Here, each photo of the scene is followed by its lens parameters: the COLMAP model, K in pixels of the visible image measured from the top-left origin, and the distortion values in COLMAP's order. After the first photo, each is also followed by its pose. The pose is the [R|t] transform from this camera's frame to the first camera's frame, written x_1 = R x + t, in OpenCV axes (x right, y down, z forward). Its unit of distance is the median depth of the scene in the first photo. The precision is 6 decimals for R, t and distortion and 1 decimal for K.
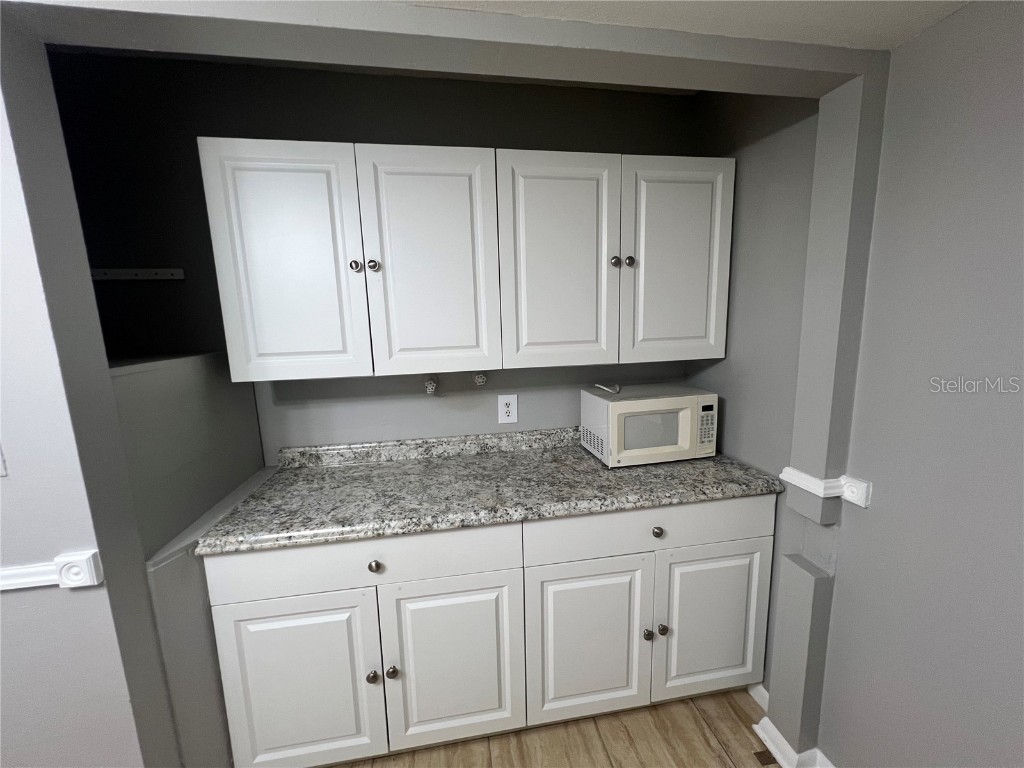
lens RADIAL K [[406.4, 0, 511.4], [0, 406.4, 386.0], [0, 0, 1]] dist [-0.001242, -0.000136]
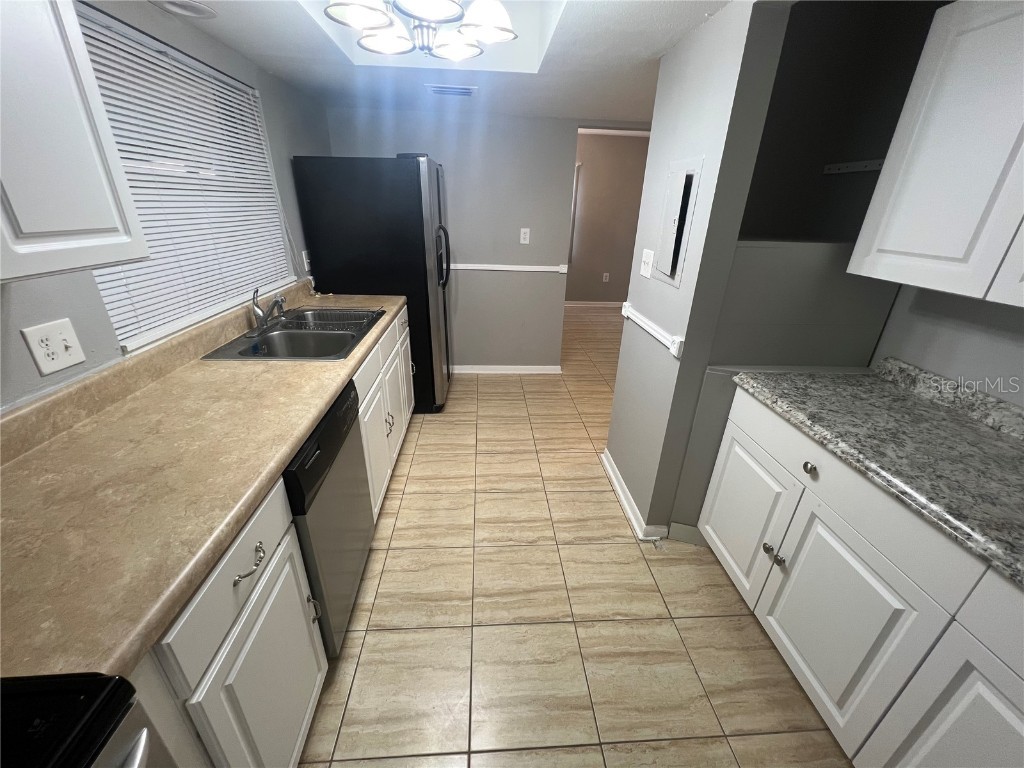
lens RADIAL K [[406.4, 0, 510.1], [0, 406.4, 384.8], [0, 0, 1]] dist [-0.001242, -0.000136]
pose [[-0.109294, 0.425839, -0.898173, 0.557676], [-0.183931, 0.879319, 0.439282, -0.059964], [0.976844, 0.213213, -0.017779, 0.201581]]
